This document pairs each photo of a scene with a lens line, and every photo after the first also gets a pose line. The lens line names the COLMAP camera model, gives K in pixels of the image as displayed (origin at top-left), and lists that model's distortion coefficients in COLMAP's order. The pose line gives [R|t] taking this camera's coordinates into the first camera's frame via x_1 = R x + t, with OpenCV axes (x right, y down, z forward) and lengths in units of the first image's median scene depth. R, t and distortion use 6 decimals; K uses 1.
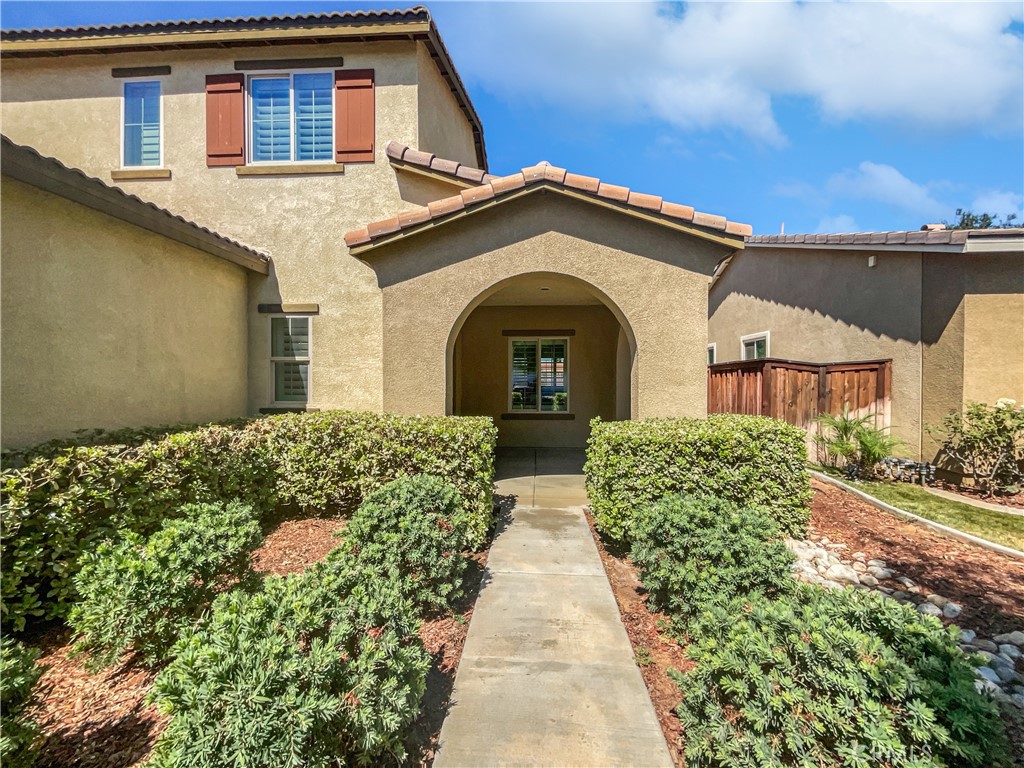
lens RADIAL K [[422.7, 0, 511.1], [0, 422.7, 387.4], [0, 0, 1]] dist [0.003649, 0.000376]
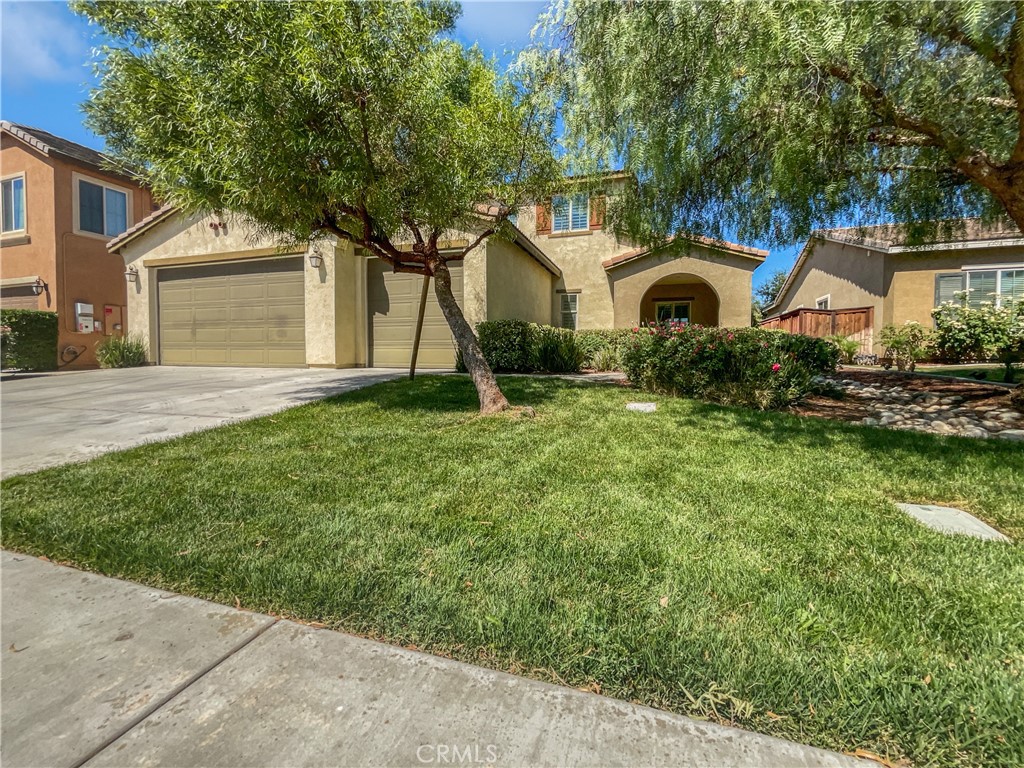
lens RADIAL K [[422.7, 0, 508.5], [0, 422.7, 376.7], [0, 0, 1]] dist [0.003649, 0.000376]
pose [[0.965572, 0.017058, -0.259578, -0.205722], [-0.007719, 0.999287, 0.036954, 0.213109], [0.260023, -0.033678, 0.965015, -1.412139]]
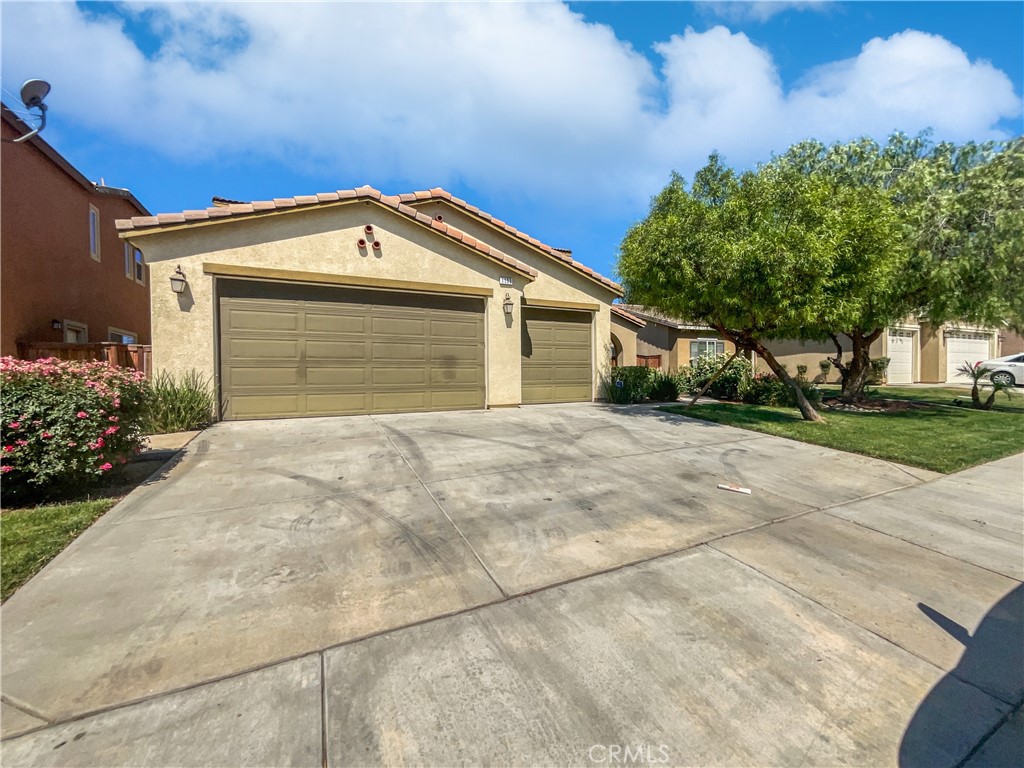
lens RADIAL K [[422.7, 0, 512.6], [0, 422.7, 382.6], [0, 0, 1]] dist [0.003649, 0.000376]
pose [[0.861401, -0.017563, 0.507621, -2.105512], [0.018464, 0.999824, 0.003261, 0.139409], [-0.507589, 0.006564, 0.861574, -1.496800]]
